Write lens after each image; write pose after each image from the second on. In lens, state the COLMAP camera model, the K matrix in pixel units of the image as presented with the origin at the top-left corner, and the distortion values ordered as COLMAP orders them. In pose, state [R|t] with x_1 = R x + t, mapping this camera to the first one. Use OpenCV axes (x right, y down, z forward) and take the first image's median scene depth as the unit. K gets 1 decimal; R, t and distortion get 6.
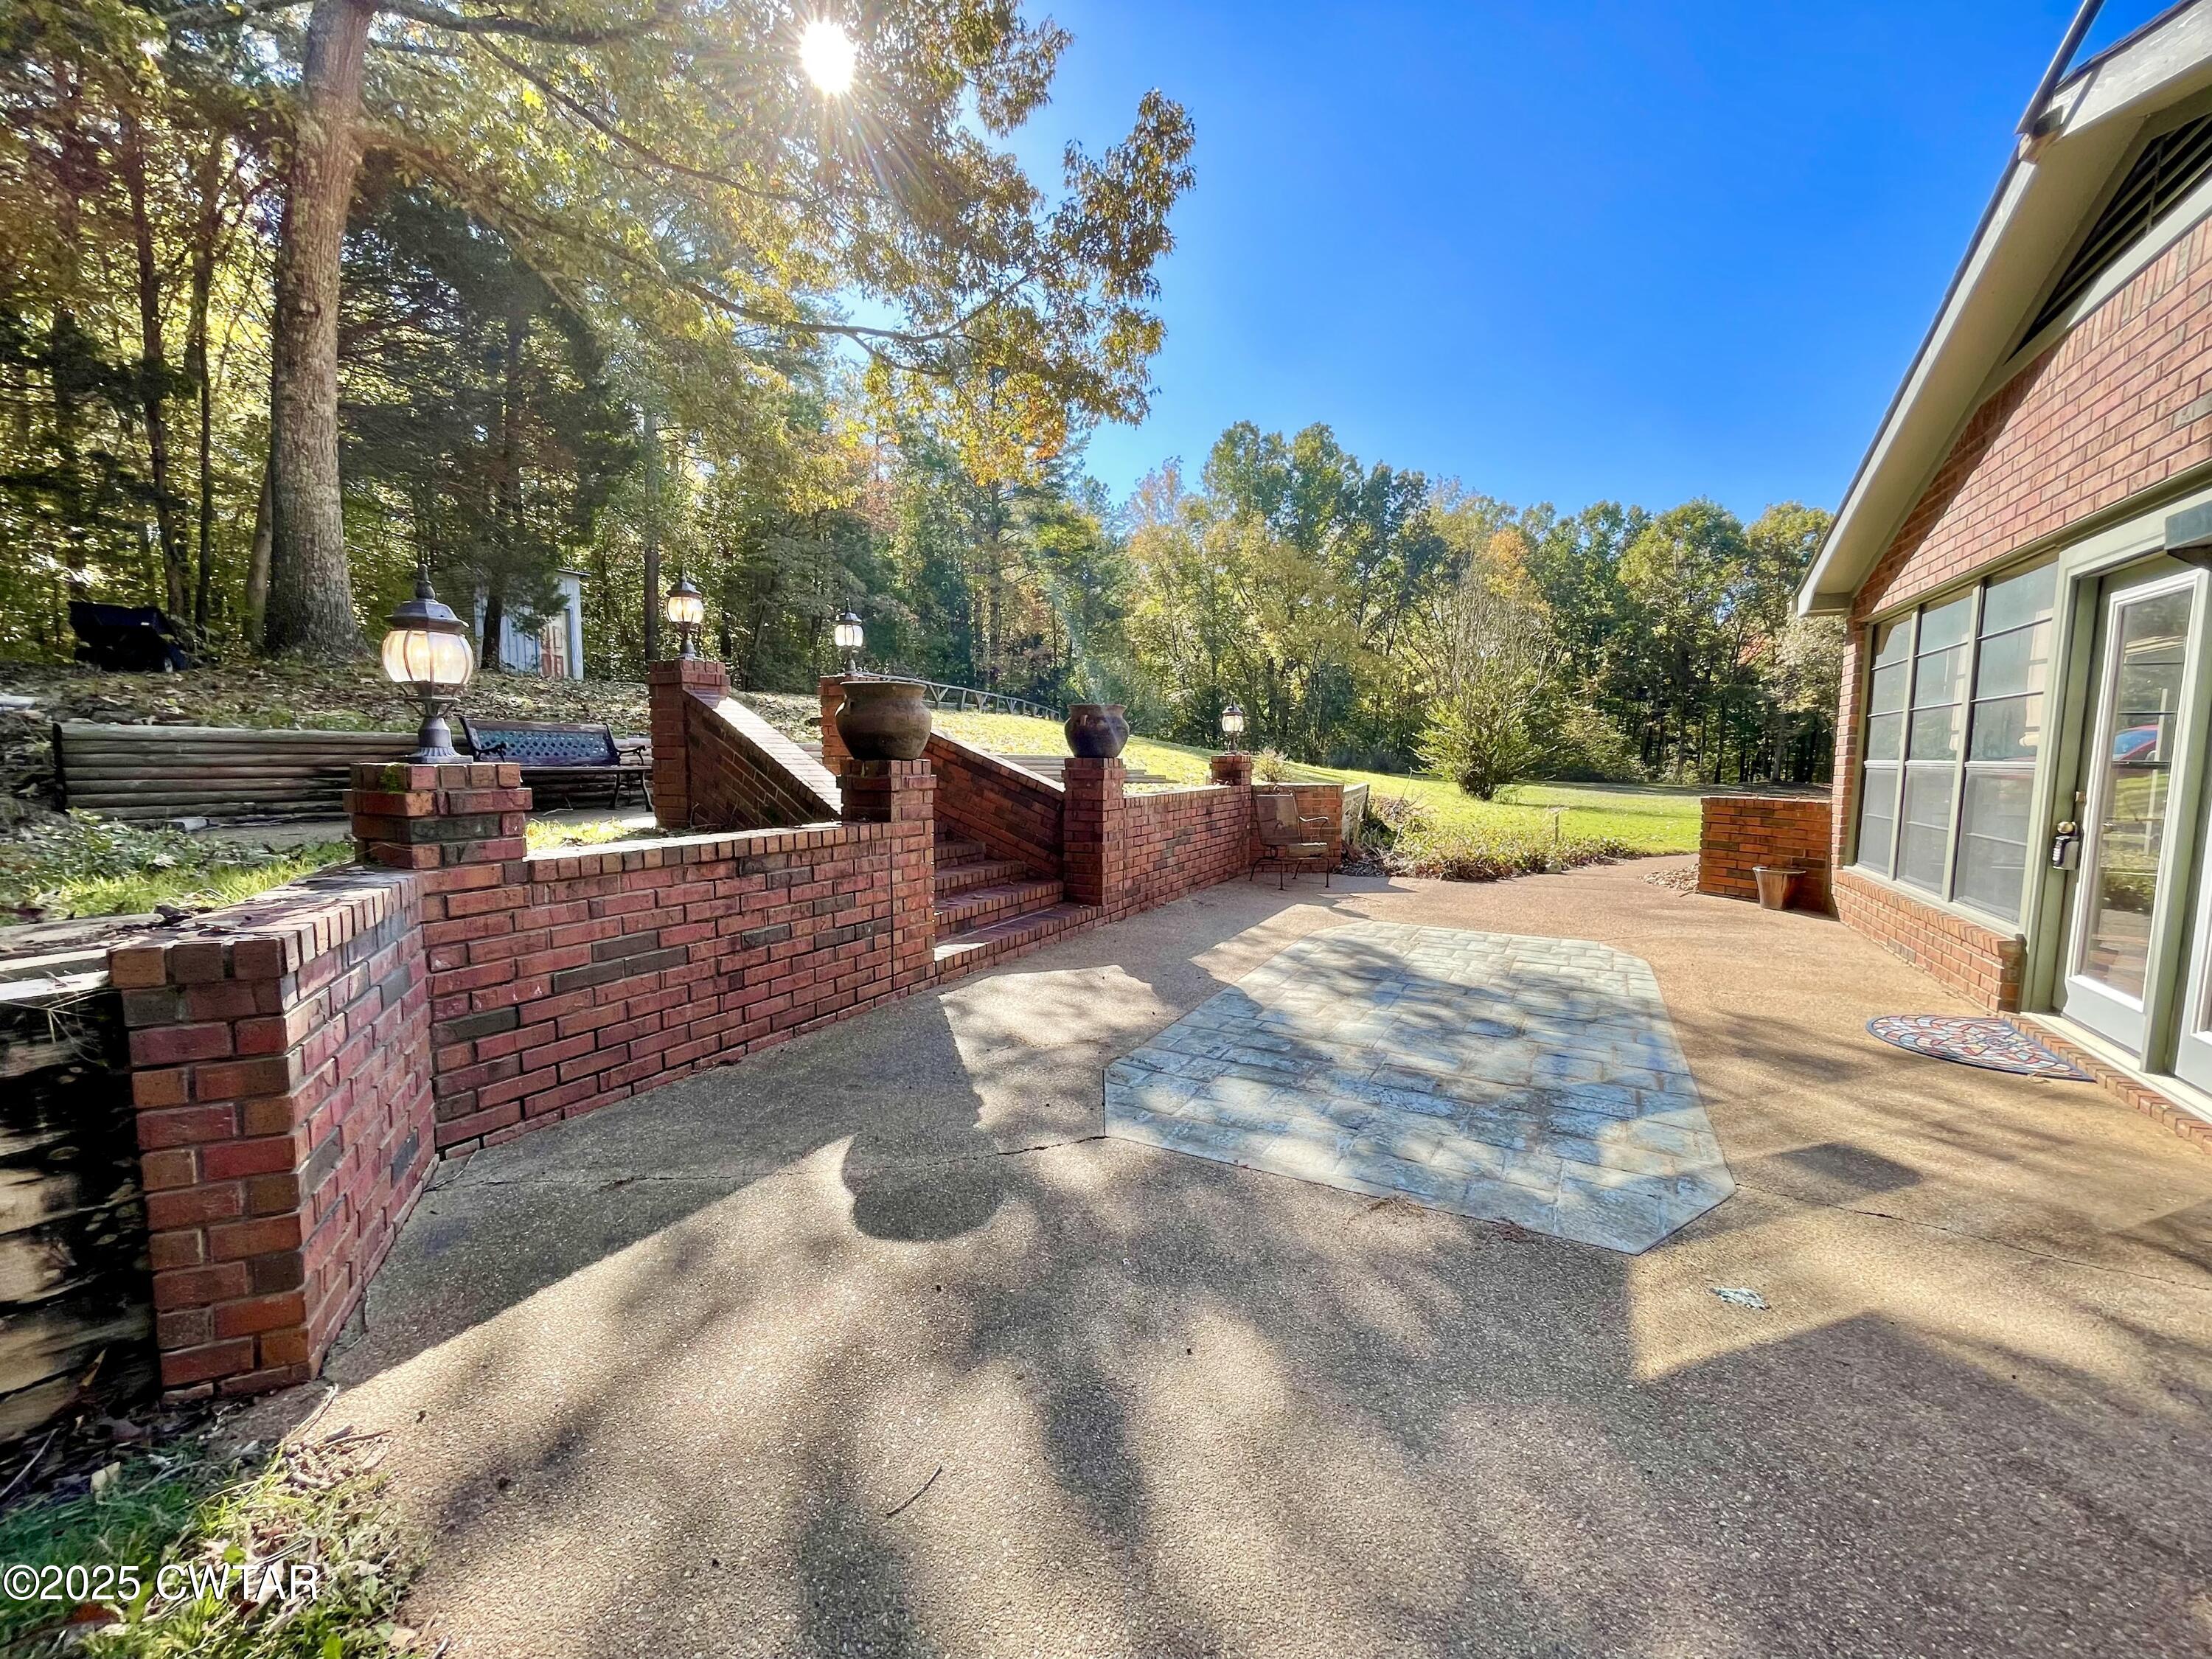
lens RADIAL K [[889.8, 0, 1109.9], [0, 889.8, 832.1], [0, 0, 1]] dist [-0.001265, 0.000283]
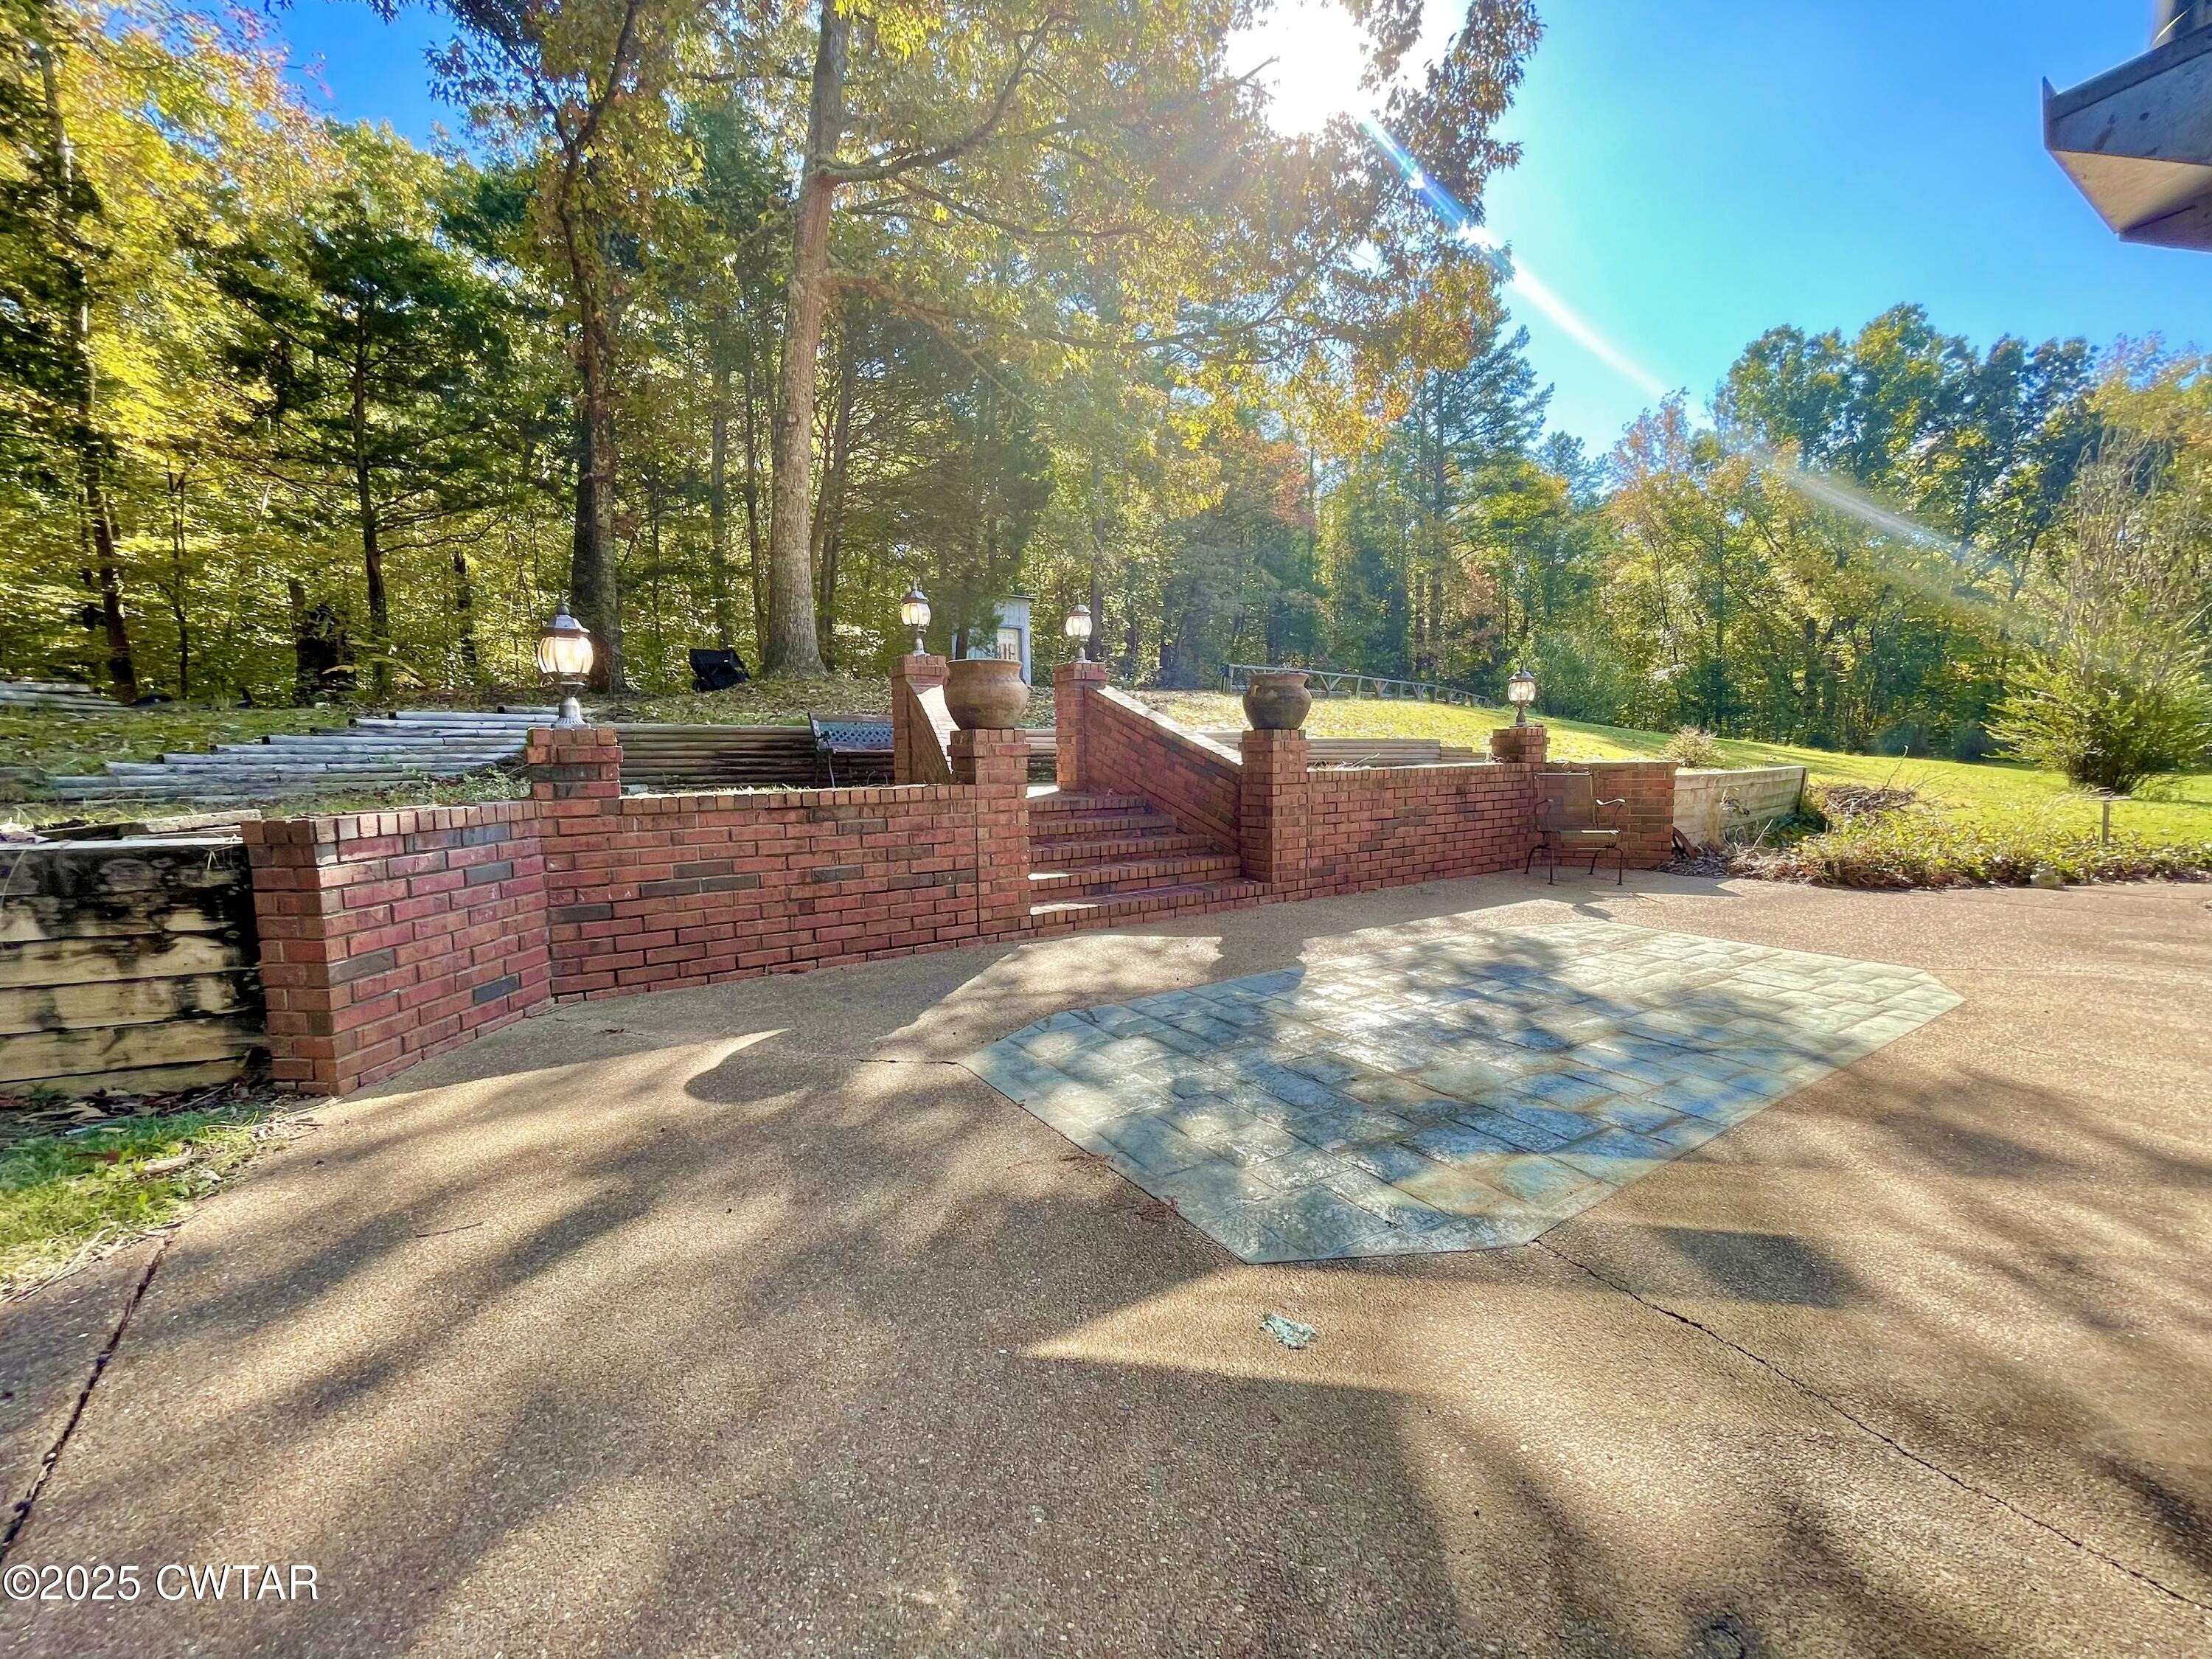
lens RADIAL K [[889.8, 0, 1110.7], [0, 889.8, 831.8], [0, 0, 1]] dist [-0.001265, 0.000283]
pose [[0.874853, 0.027572, -0.483603, 0.340587], [-0.025684, 0.999615, 0.010529, 0.024608], [0.483707, 0.003209, 0.875224, 0.078798]]
